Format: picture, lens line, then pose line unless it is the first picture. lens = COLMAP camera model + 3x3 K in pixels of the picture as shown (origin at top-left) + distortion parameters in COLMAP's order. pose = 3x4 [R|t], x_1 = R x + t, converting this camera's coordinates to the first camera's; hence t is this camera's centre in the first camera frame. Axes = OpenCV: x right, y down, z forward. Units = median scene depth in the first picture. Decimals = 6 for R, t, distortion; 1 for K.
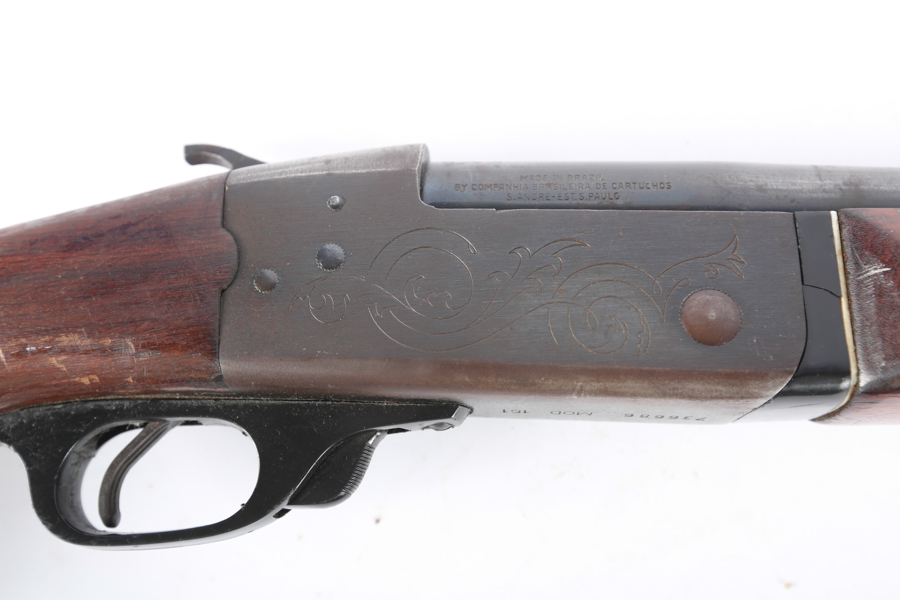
lens RADIAL K [[891.0, 0, 450.0], [0, 891.0, 300.0], [0, 0, 1]] dist [-0.006512, -0.001277]
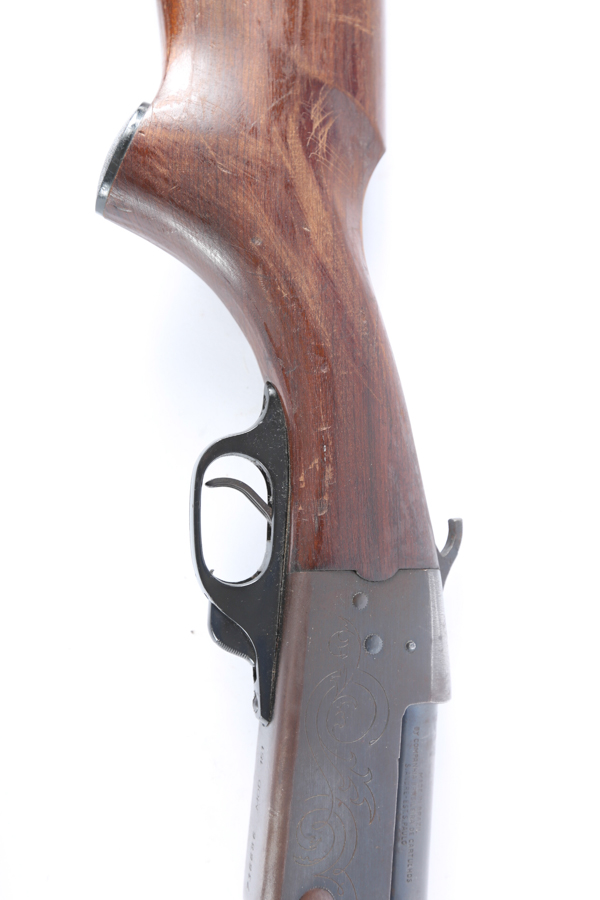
lens RADIAL K [[848.5, 0, 300.0], [0, 848.5, 450.0], [0, 0, 1]] dist [0.061689, 0.006001]
pose [[-0.066866, 0.997527, -0.021651, -0.412448], [-0.994647, -0.064929, 0.080381, -0.019328], [0.078776, 0.026910, 0.996529, -0.432706]]
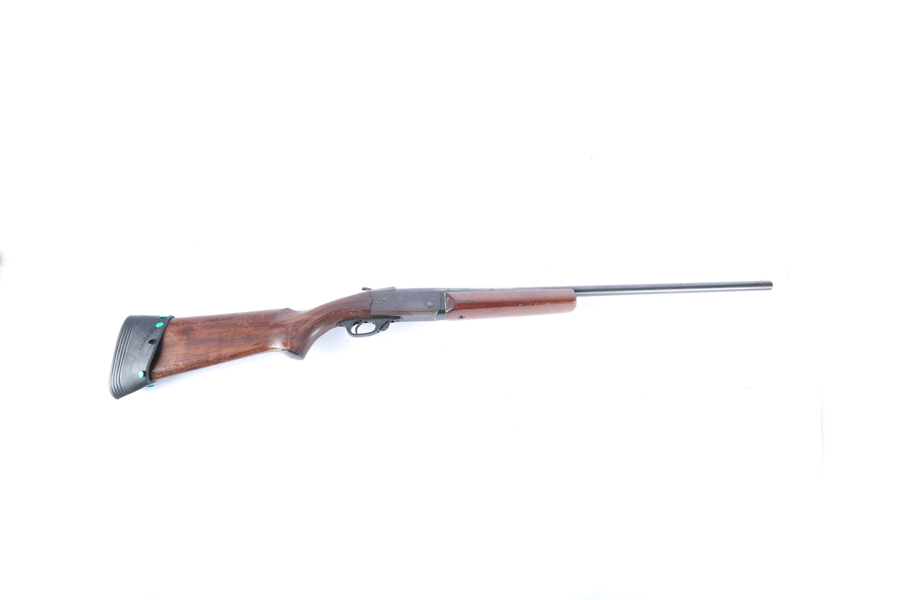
lens RADIAL K [[402.1, 0, 450.0], [0, 402.1, 300.0], [0, 0, 1]] dist [0.000172, -0.000012]
pose [[0.991583, -0.025263, 0.126982, -0.004622], [0.047282, 0.983695, -0.173518, 0.609873], [-0.120528, 0.178061, 0.976610, -2.618646]]
